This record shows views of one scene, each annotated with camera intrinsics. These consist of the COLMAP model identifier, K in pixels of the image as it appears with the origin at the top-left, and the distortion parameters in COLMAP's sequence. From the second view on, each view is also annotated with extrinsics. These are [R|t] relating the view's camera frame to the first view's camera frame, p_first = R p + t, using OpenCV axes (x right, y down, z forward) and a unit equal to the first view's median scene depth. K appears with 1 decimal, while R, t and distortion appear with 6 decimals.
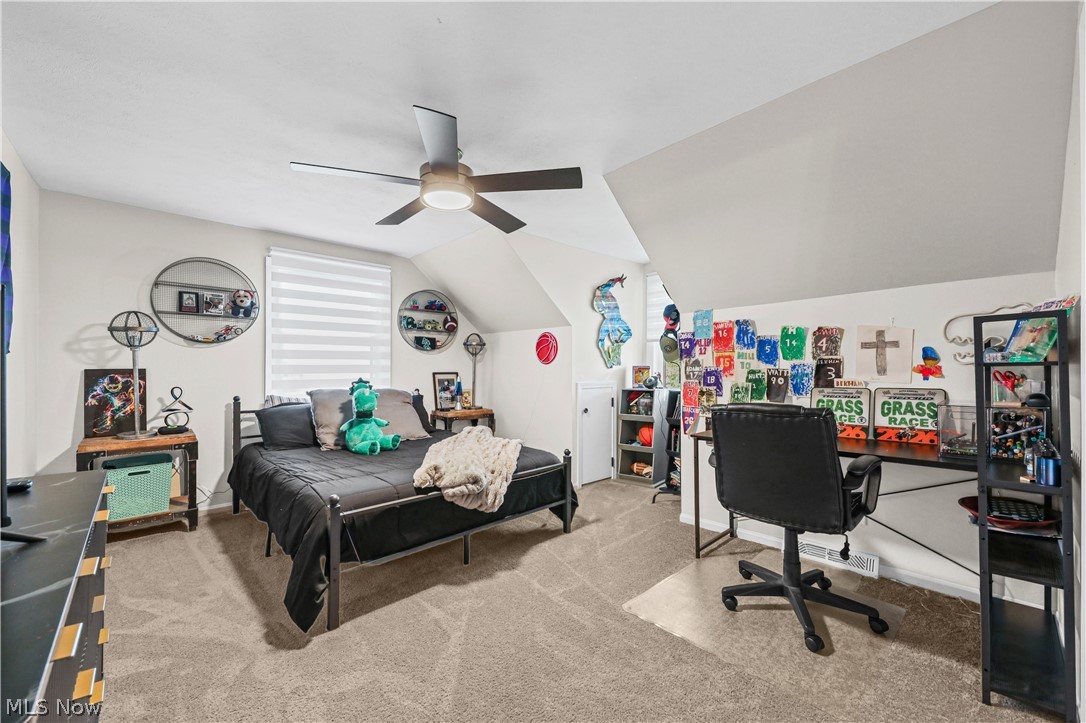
lens RADIAL K [[423.9, 0, 545.1], [0, 423.9, 367.8], [0, 0, 1]] dist [0.000755, 0.000020]
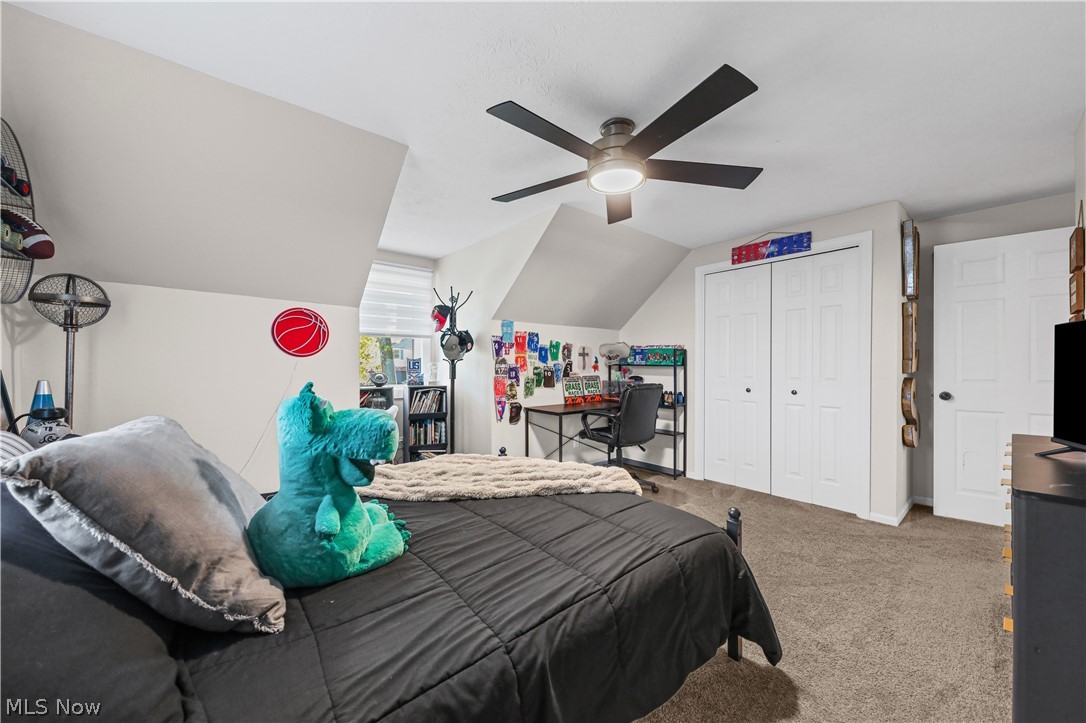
lens RADIAL K [[396.6, 0, 539.4], [0, 396.6, 365.4], [0, 0, 1]] dist [0.000588, 0.000019]
pose [[0.044381, 0.007809, 0.998984, -0.910477], [-0.007997, 0.999940, -0.007462, 0.010186], [-0.998983, -0.007657, 0.044440, 0.936189]]
